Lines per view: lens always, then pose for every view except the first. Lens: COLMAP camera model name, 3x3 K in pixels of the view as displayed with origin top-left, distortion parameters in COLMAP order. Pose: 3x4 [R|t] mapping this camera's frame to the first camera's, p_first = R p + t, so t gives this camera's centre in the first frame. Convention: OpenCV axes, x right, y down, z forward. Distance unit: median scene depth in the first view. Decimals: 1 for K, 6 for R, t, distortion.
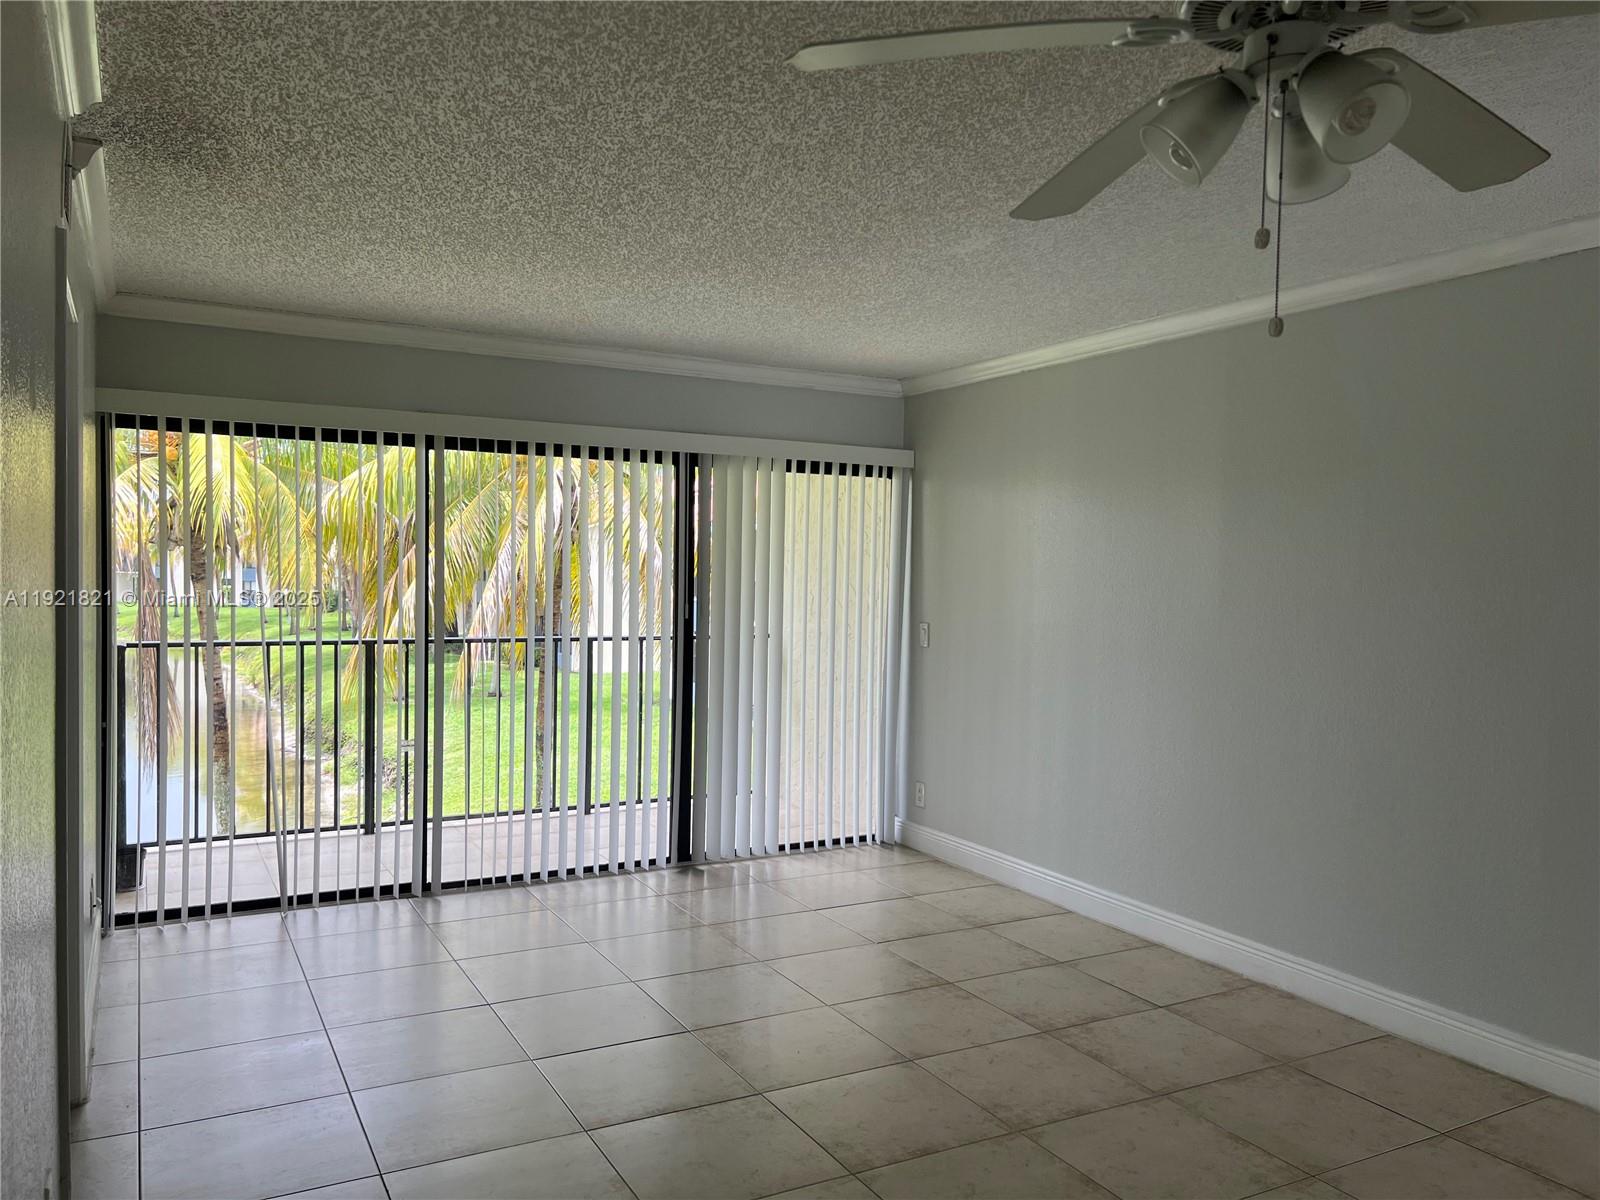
lens RADIAL K [[1379.5, 0, 806.5], [0, 1379.5, 600.0], [0, 0, 1]] dist [0.040405, -0.001140]
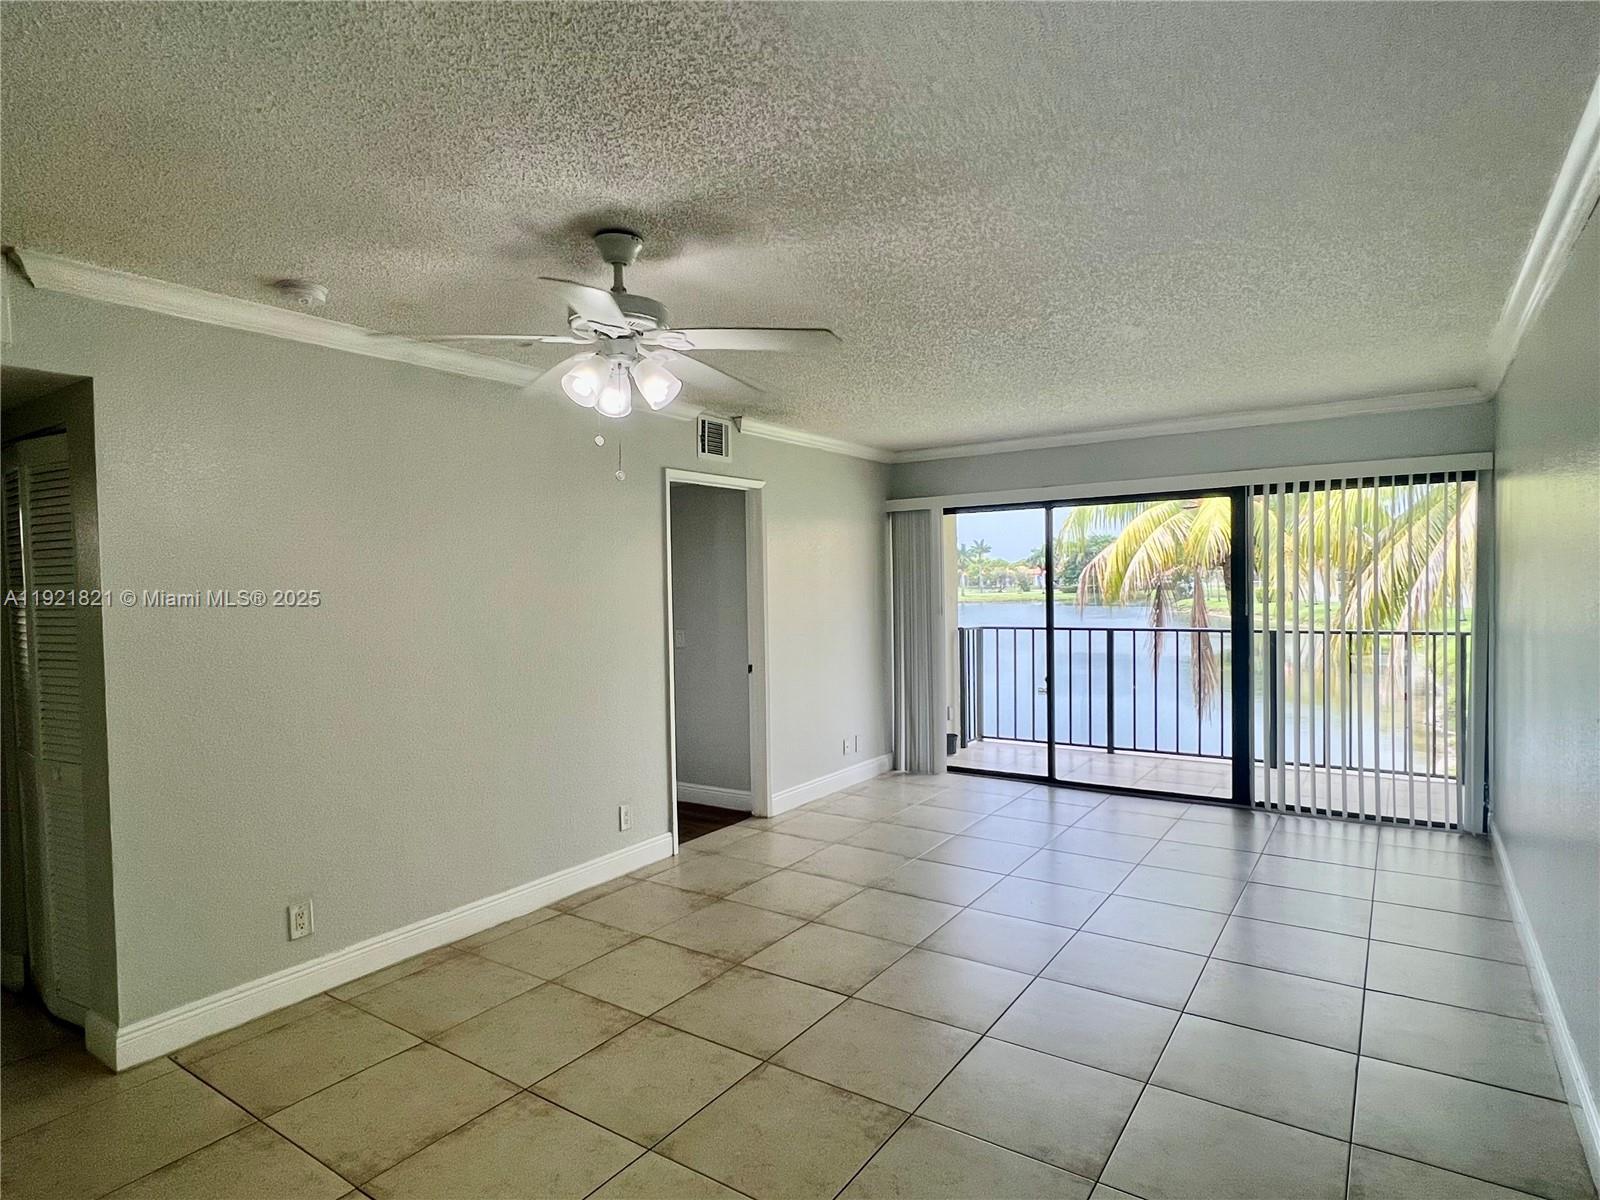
lens RADIAL K [[877.0, 0, 789.8], [0, 877.0, 610.8], [0, 0, 1]] dist [-0.005418, 0.000054]
pose [[0.394662, 0.001257, -0.918825, 0.465246], [0.005231, 0.999980, 0.003615, 0.003547], [0.918811, -0.006233, 0.394648, 0.272526]]
